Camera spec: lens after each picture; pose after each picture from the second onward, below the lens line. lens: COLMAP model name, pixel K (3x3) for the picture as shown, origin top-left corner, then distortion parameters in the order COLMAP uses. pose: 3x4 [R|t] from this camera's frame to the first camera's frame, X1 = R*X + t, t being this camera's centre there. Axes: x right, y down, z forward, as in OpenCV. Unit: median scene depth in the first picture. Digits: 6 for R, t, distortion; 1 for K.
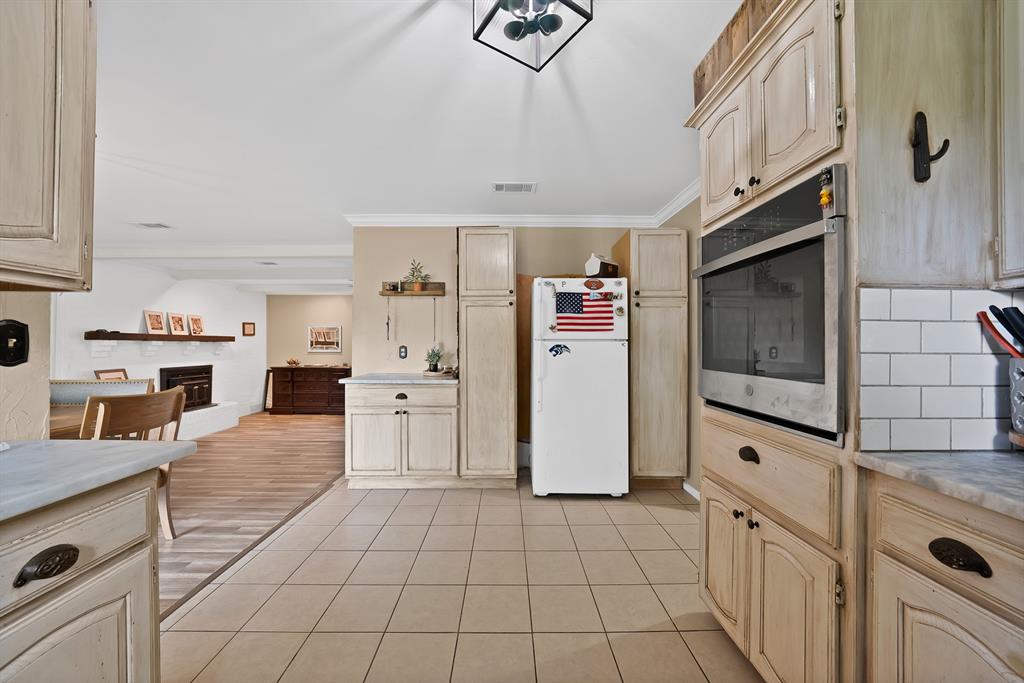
lens RADIAL K [[371.8, 0, 510.7], [0, 371.8, 339.9], [0, 0, 1]] dist [-0.007833, 0.000210]
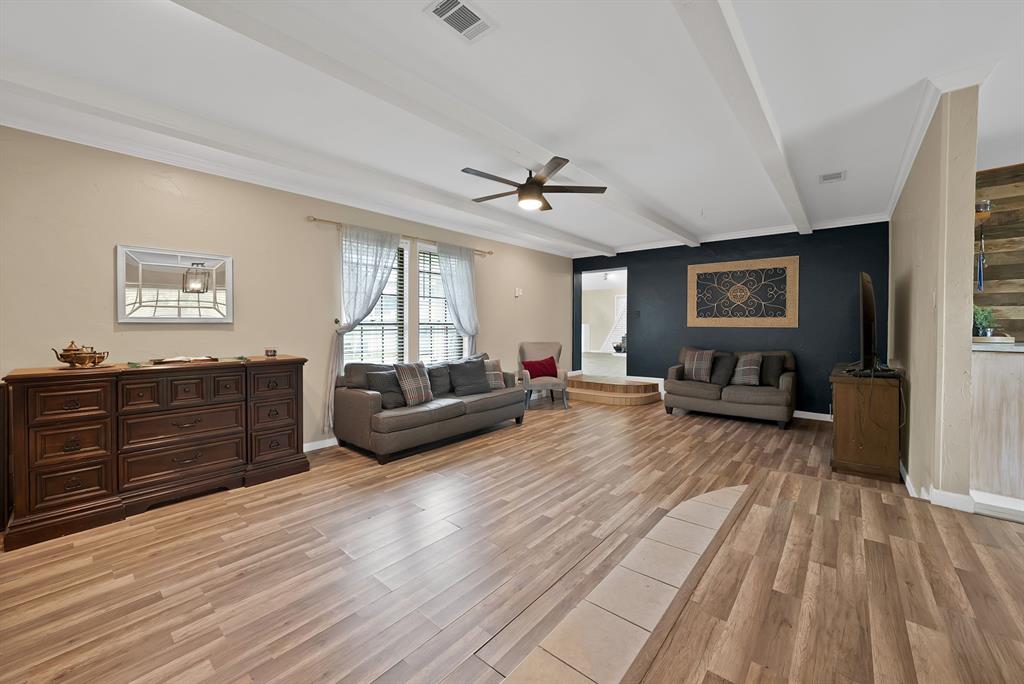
lens RADIAL K [[401.7, 0, 510.8], [0, 401.7, 329.8], [0, 0, 1]] dist [-0.028019, 0.007447]
pose [[0.650345, -0.013743, 0.759514, -0.827211], [-0.013905, 0.999453, 0.029991, 0.035168], [-0.759511, -0.030066, 0.649799, 0.712460]]
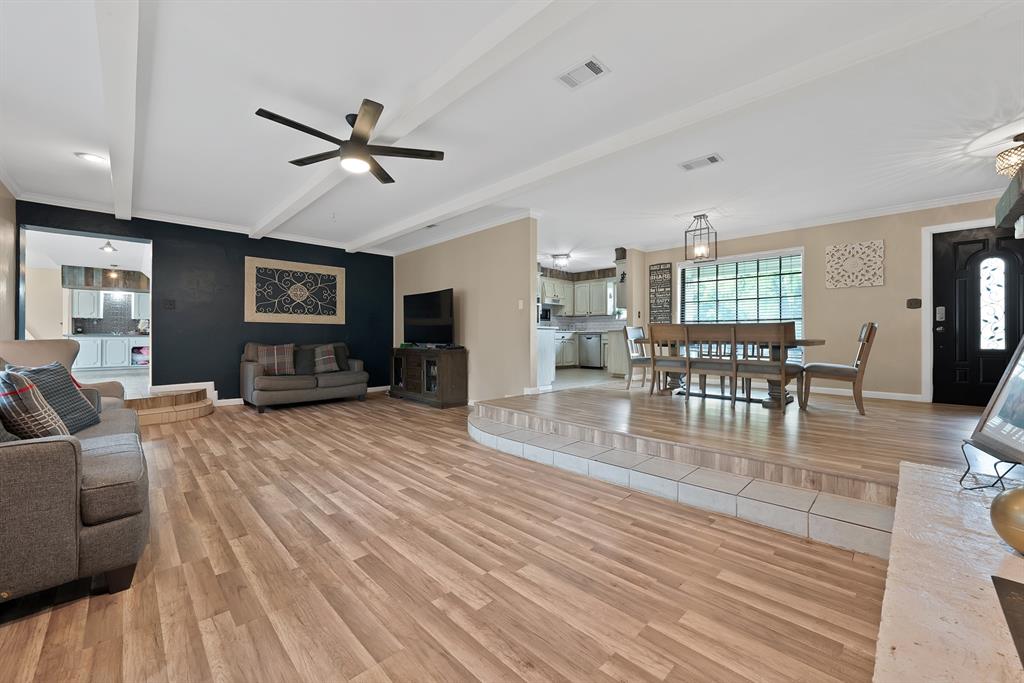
lens RADIAL K [[390.9, 0, 512.7], [0, 390.9, 326.8], [0, 0, 1]] dist [-0.007771, 0.000197]
pose [[-0.694479, 0.015508, 0.719346, -0.867661], [-0.018168, 0.999071, -0.039079, 0.095615], [-0.719283, -0.040209, -0.693552, 1.285033]]
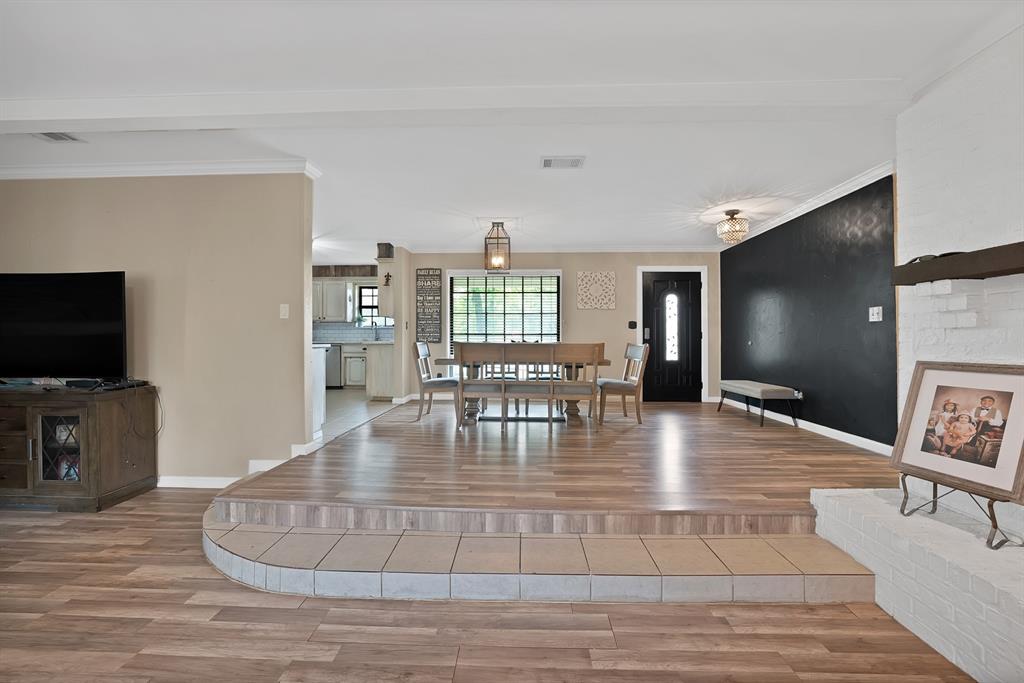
lens RADIAL K [[390.1, 0, 501.2], [0, 390.1, 338.2], [0, 0, 1]] dist [-0.016026, 0.000457]
pose [[-0.998535, -0.002251, 0.054057, -0.570757], [-0.003246, 0.999827, -0.018340, 0.055226], [-0.054006, -0.018488, -0.998369, 1.182831]]
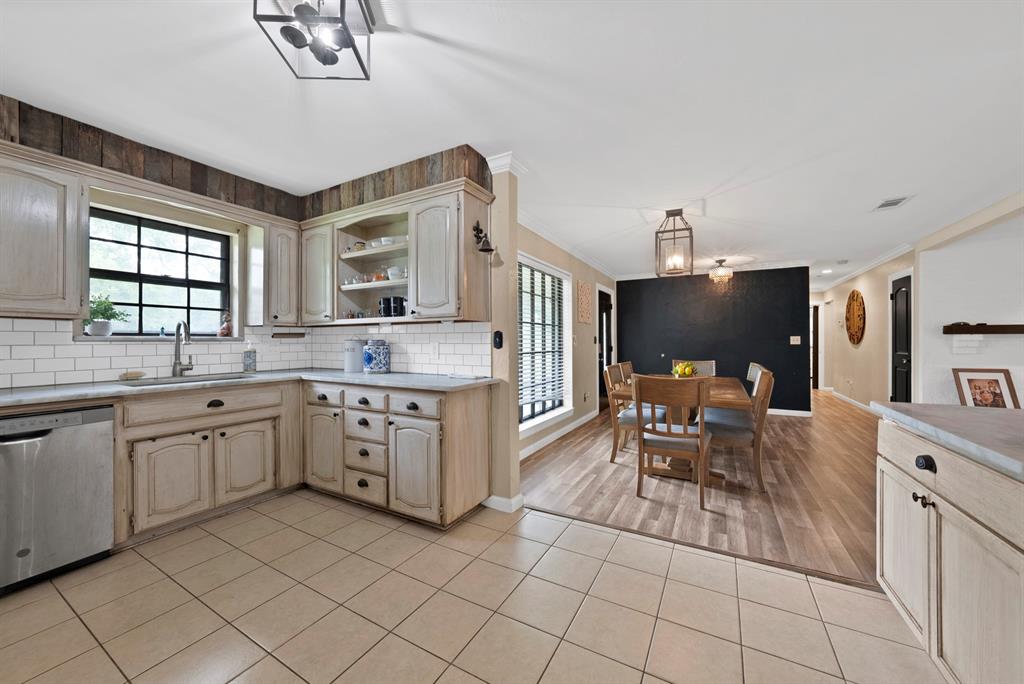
lens RADIAL K [[357.6, 0, 500.8], [0, 357.6, 340.1], [0, 0, 1]] dist [-0.009601, 0.000045]
pose [[-0.511136, -0.001955, -0.859497, 0.140332], [0.014528, 0.999835, -0.010914, 0.006463], [0.859377, -0.018066, -0.511024, 0.404921]]
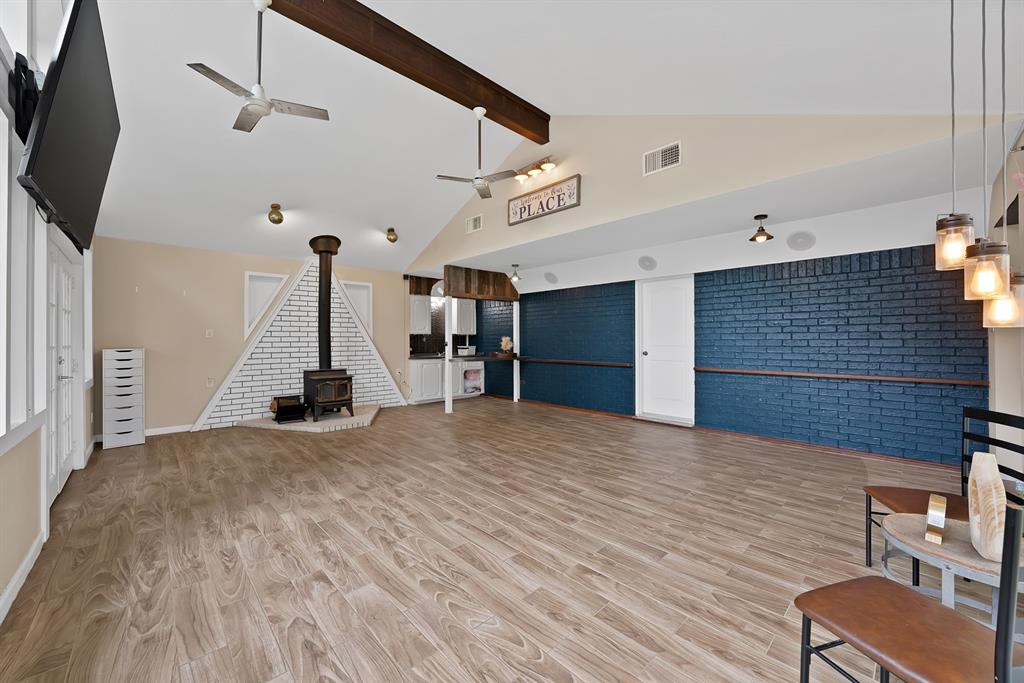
lens RADIAL K [[390.1, 0, 501.2], [0, 390.1, 338.2], [0, 0, 1]] dist [-0.016026, 0.000457]
pose [[-0.666889, 0.001692, 0.745155, 0.566885], [-0.012675, 0.999827, -0.013614, 0.049051], [-0.745049, -0.018524, -0.666752, 2.189650]]
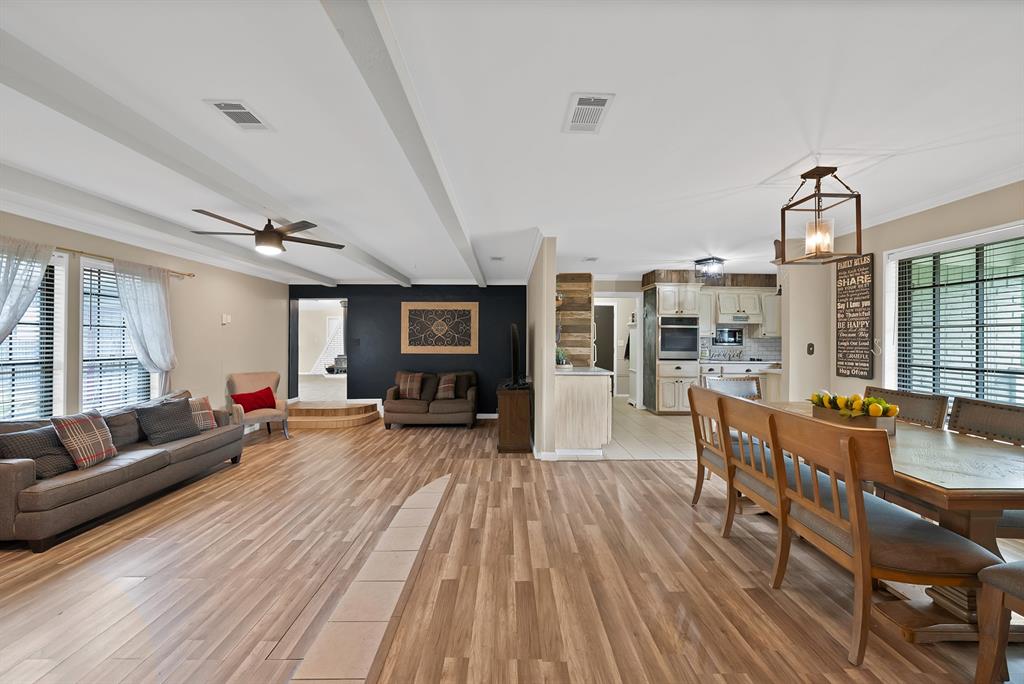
lens RADIAL K [[389.1, 0, 512.9], [0, 389.1, 337.3], [0, 0, 1]] dist [-0.012342, 0.000687]
pose [[-0.010521, 0.005172, 0.999931, -0.961505], [-0.021146, 0.999762, -0.005394, -0.003129], [-0.999721, -0.021201, -0.010409, 0.706087]]
